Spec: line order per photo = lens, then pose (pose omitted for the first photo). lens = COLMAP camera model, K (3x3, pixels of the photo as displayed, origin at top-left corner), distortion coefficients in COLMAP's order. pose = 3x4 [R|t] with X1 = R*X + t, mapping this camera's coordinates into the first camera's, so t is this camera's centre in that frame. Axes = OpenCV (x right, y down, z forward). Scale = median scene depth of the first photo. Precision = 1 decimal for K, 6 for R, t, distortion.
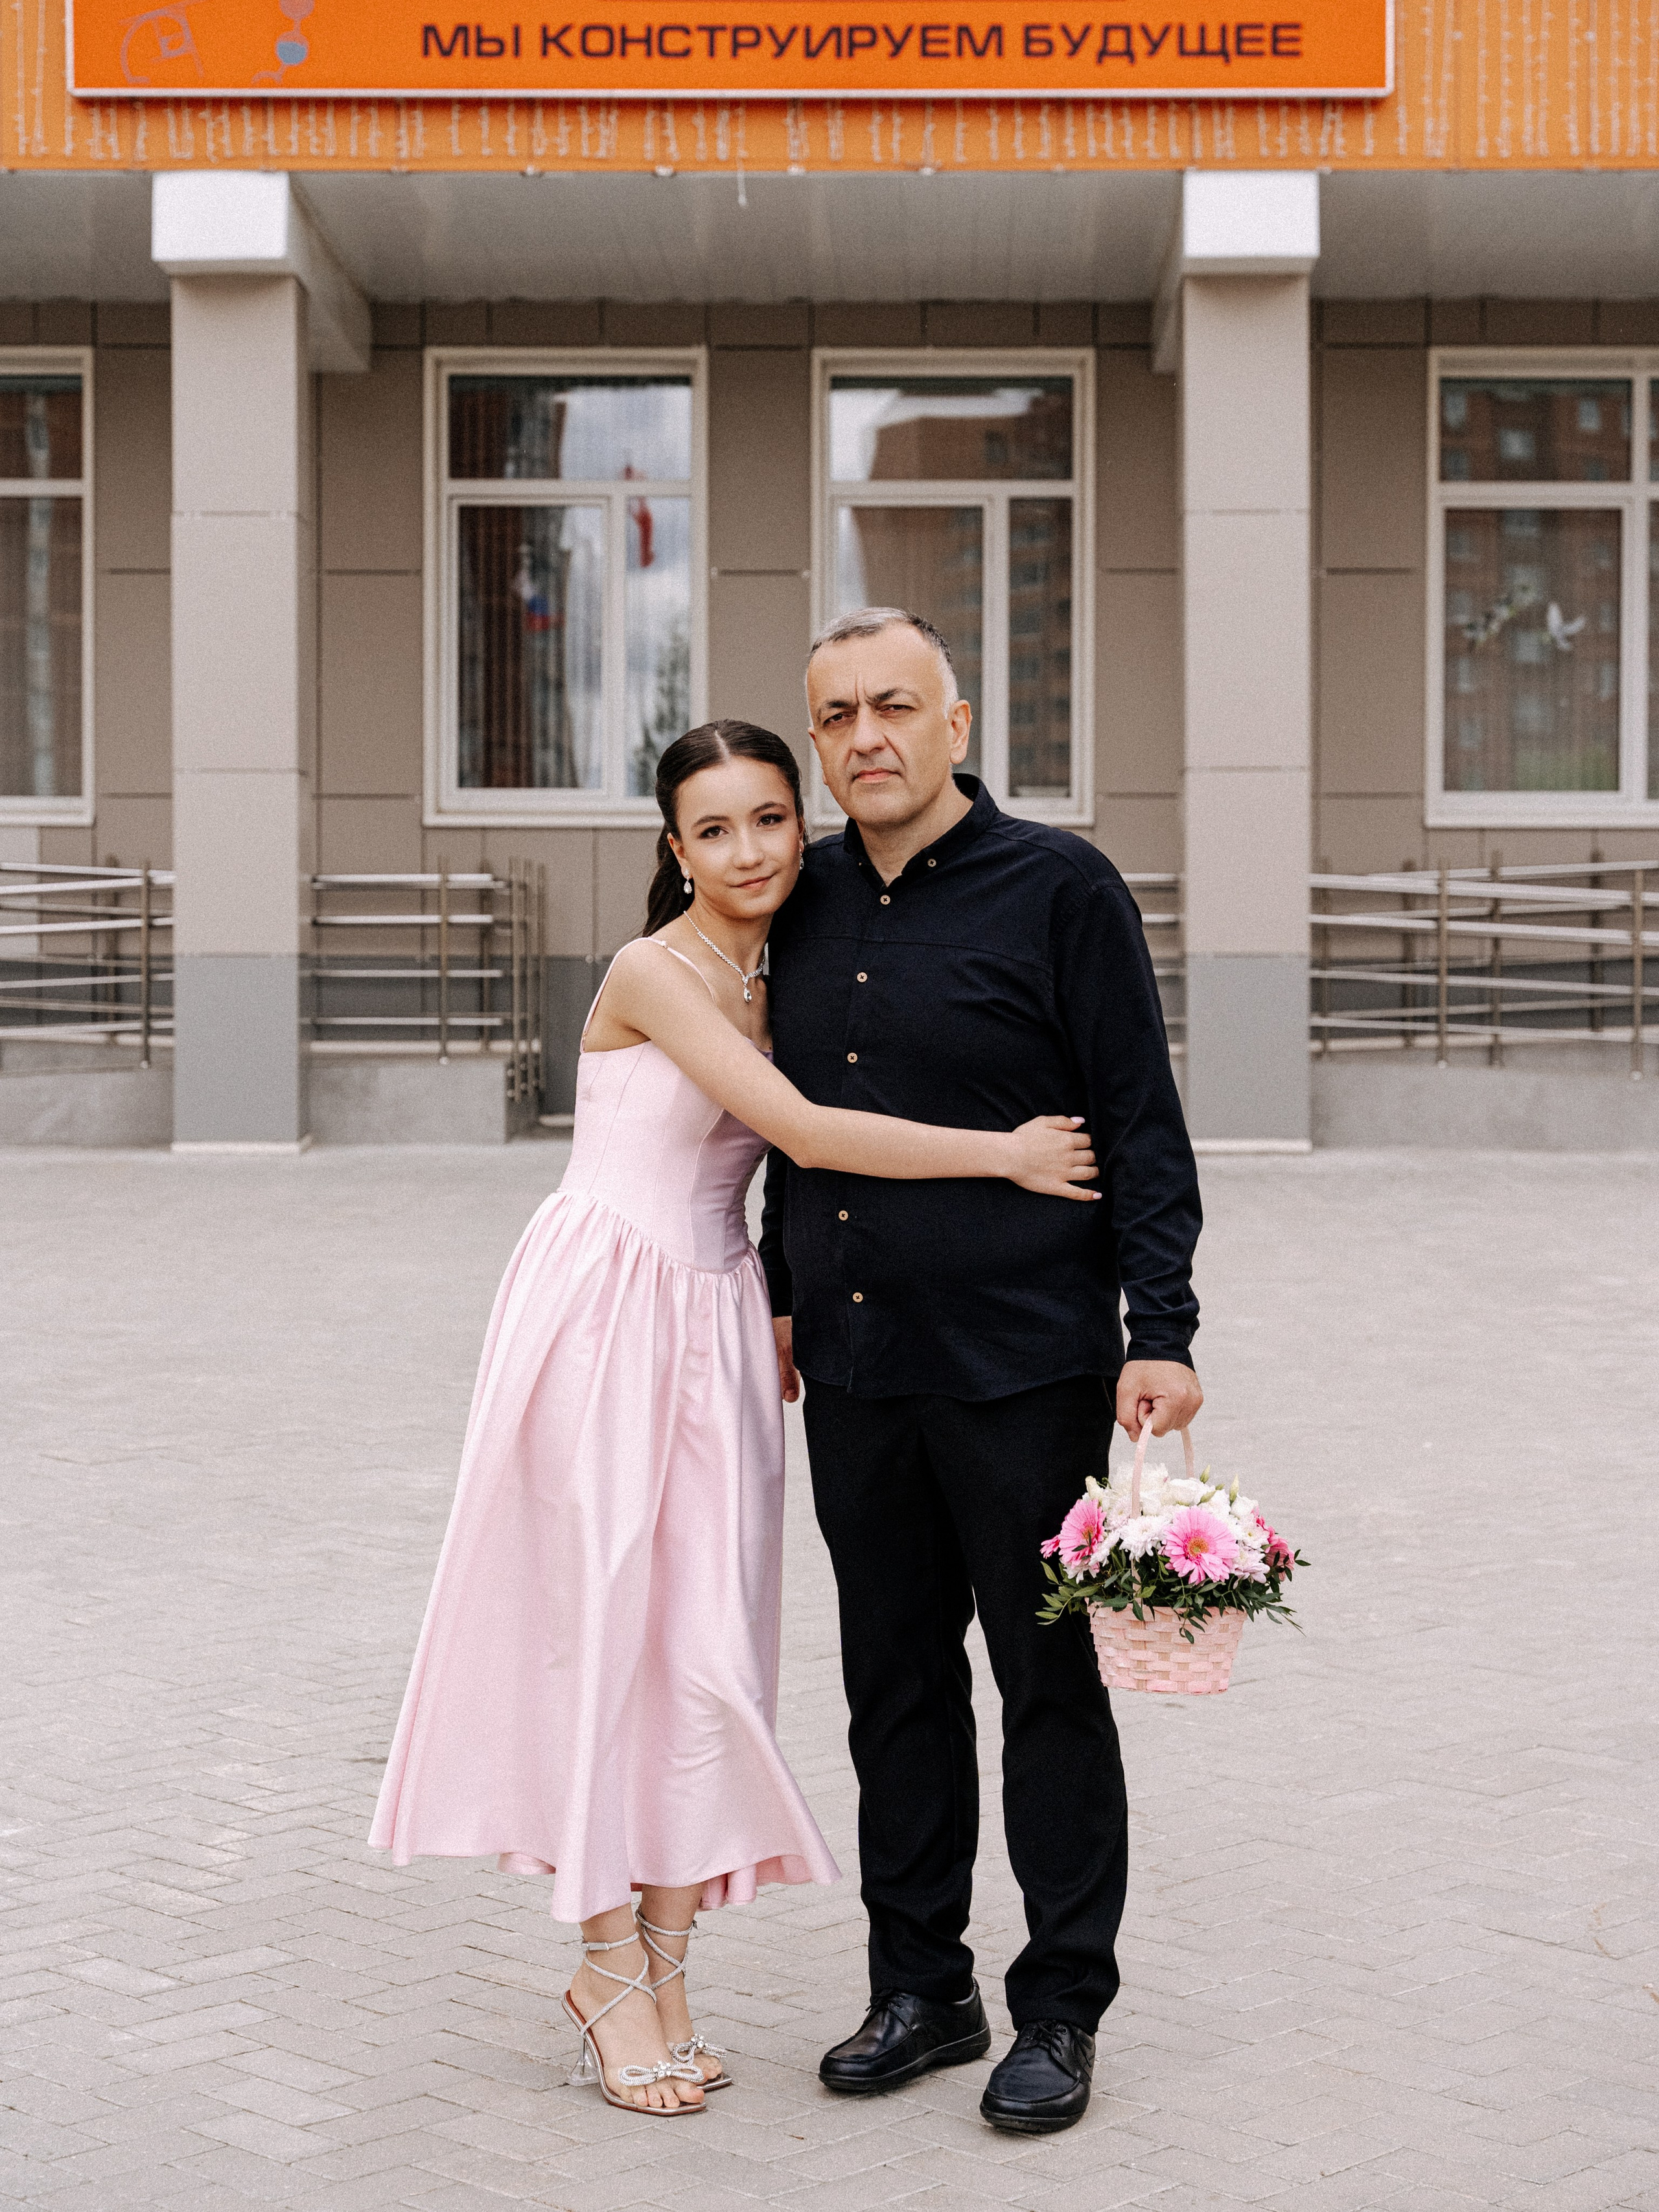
lens RADIAL K [[3857.1, 0, 829.5], [0, 3857.1, 1106.0], [0, 0, 1]] dist [0.055358, -0.070082]
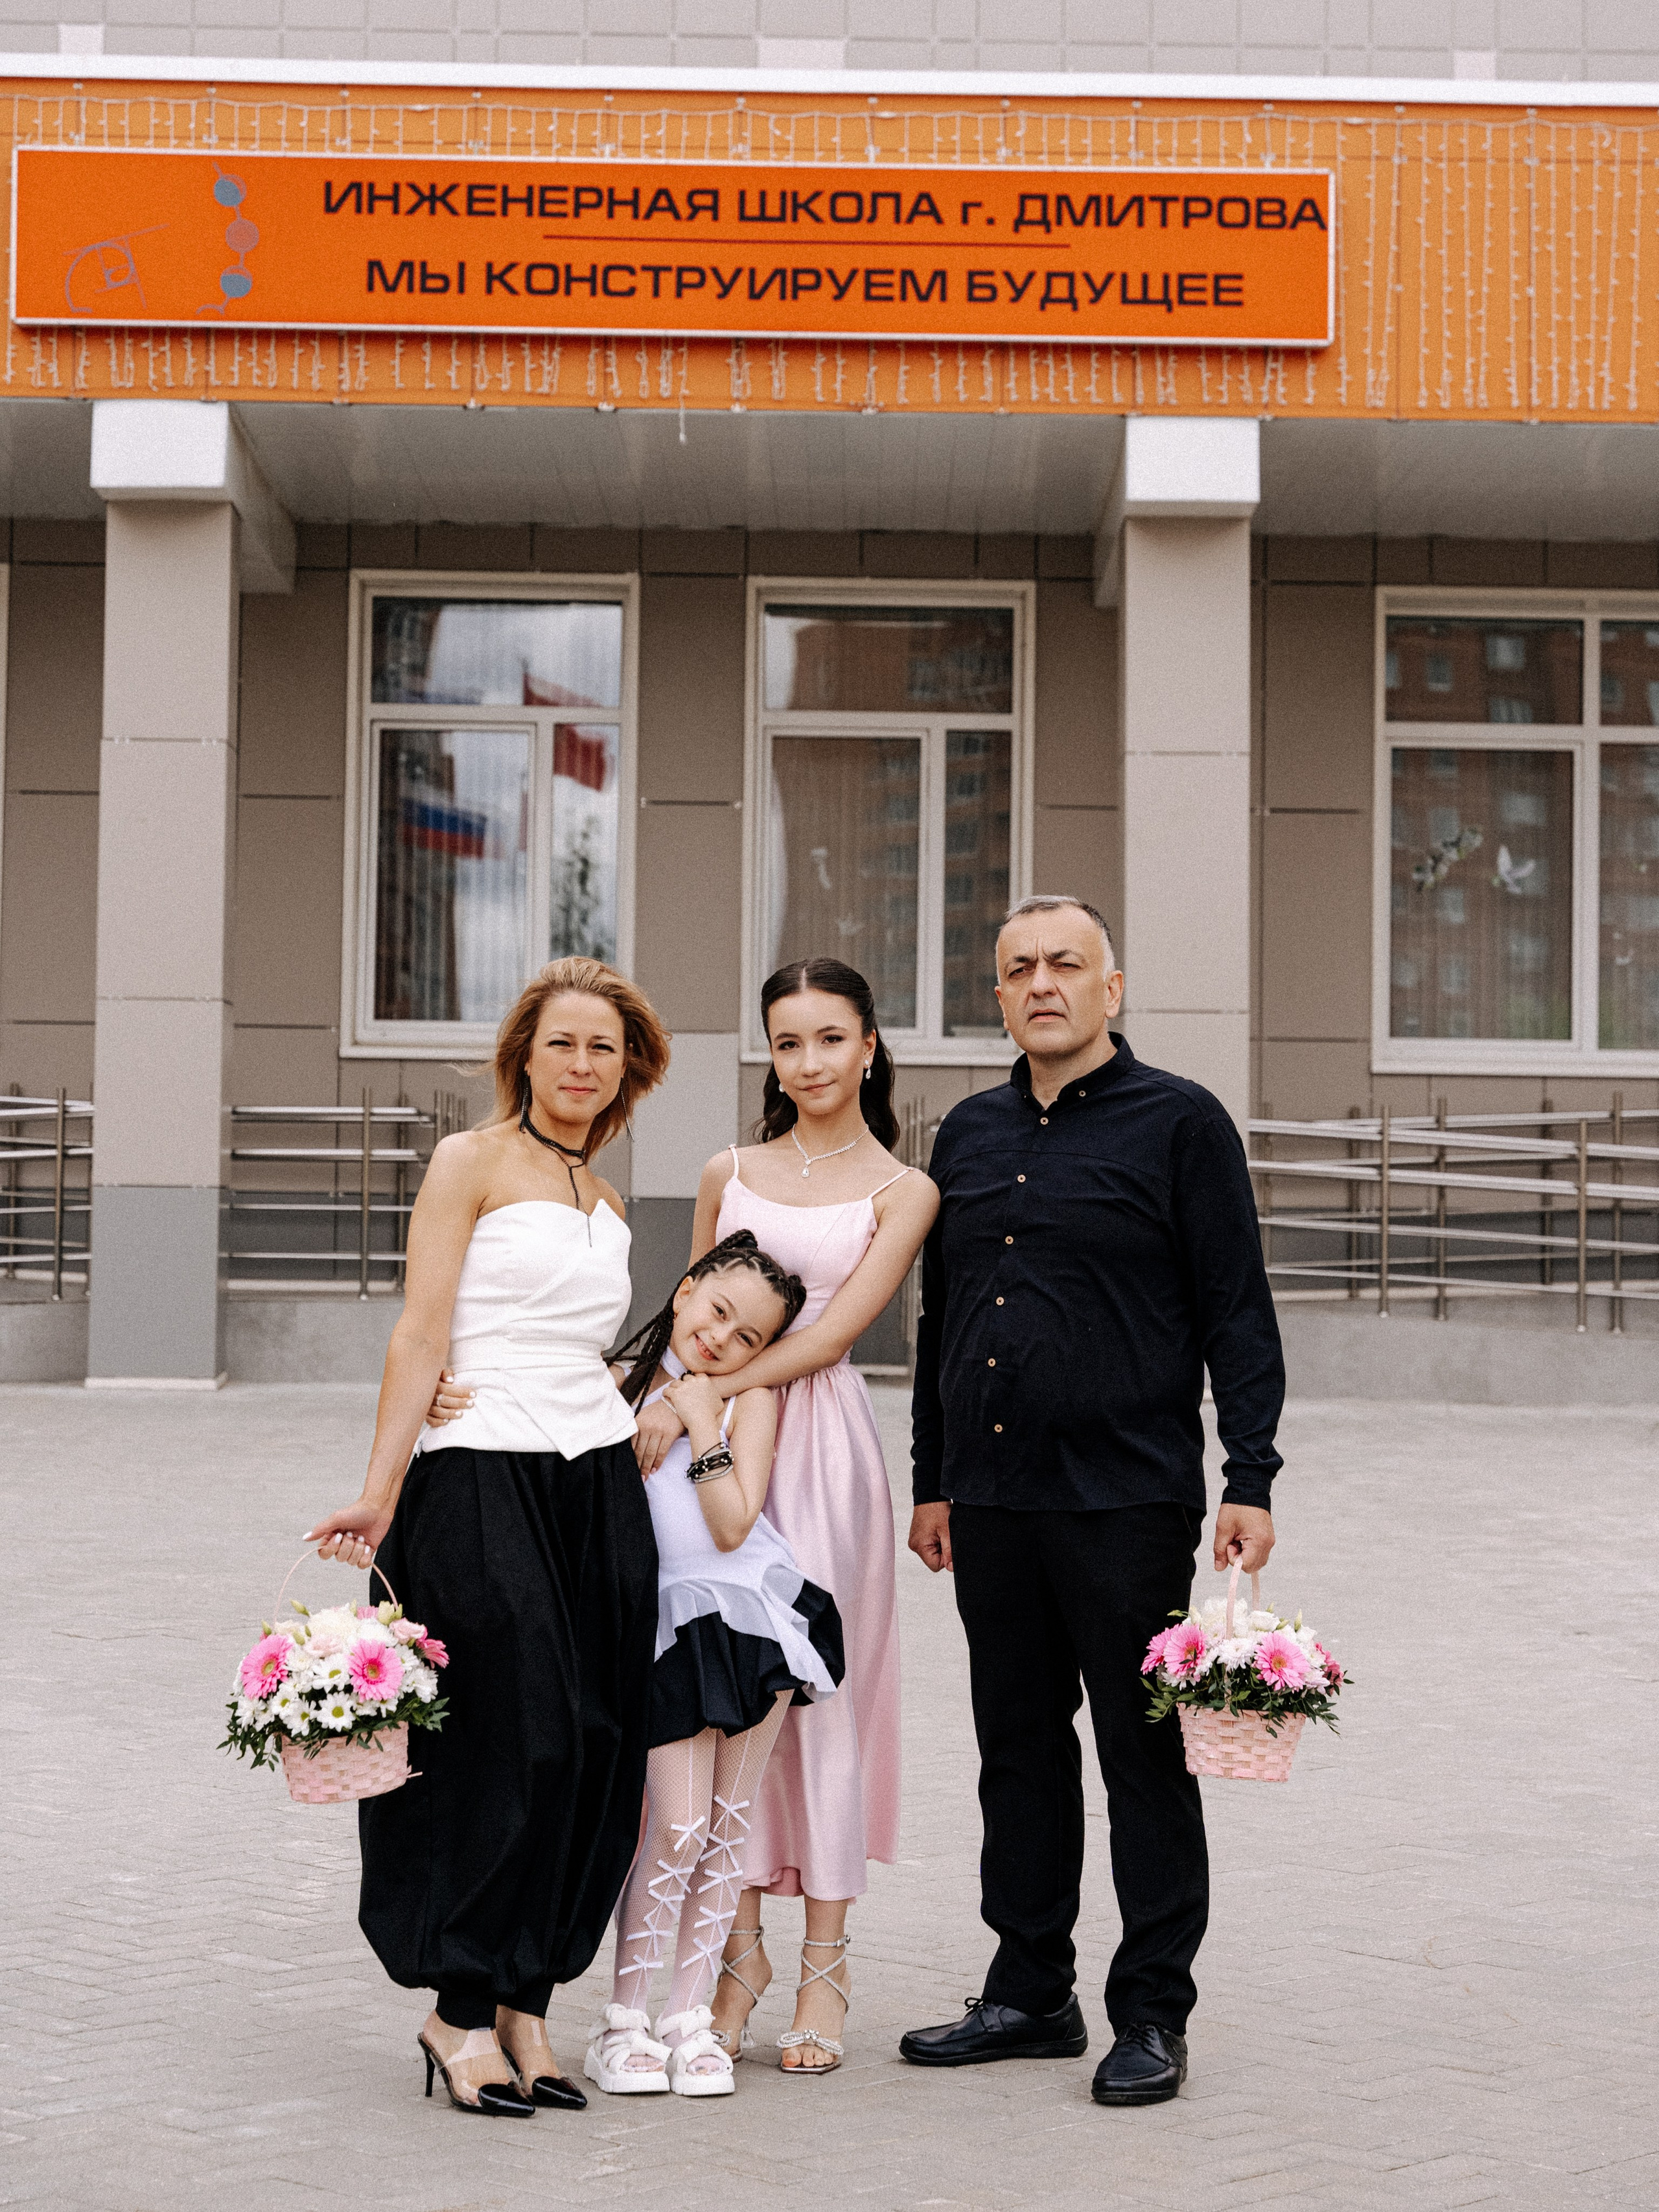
lens RADIAL K [[4616.6, 0, 829.5], [0, 4616.6, 1106.0], [0, 0, 1]] dist [0.038241, 0.145601]
pose [[0.999604, 0.013405, 0.024761, -0.011710], [-0.011800, 0.997888, -0.063879, 0.013076], [-0.025565, 0.063562, 0.997650, -0.171112]]
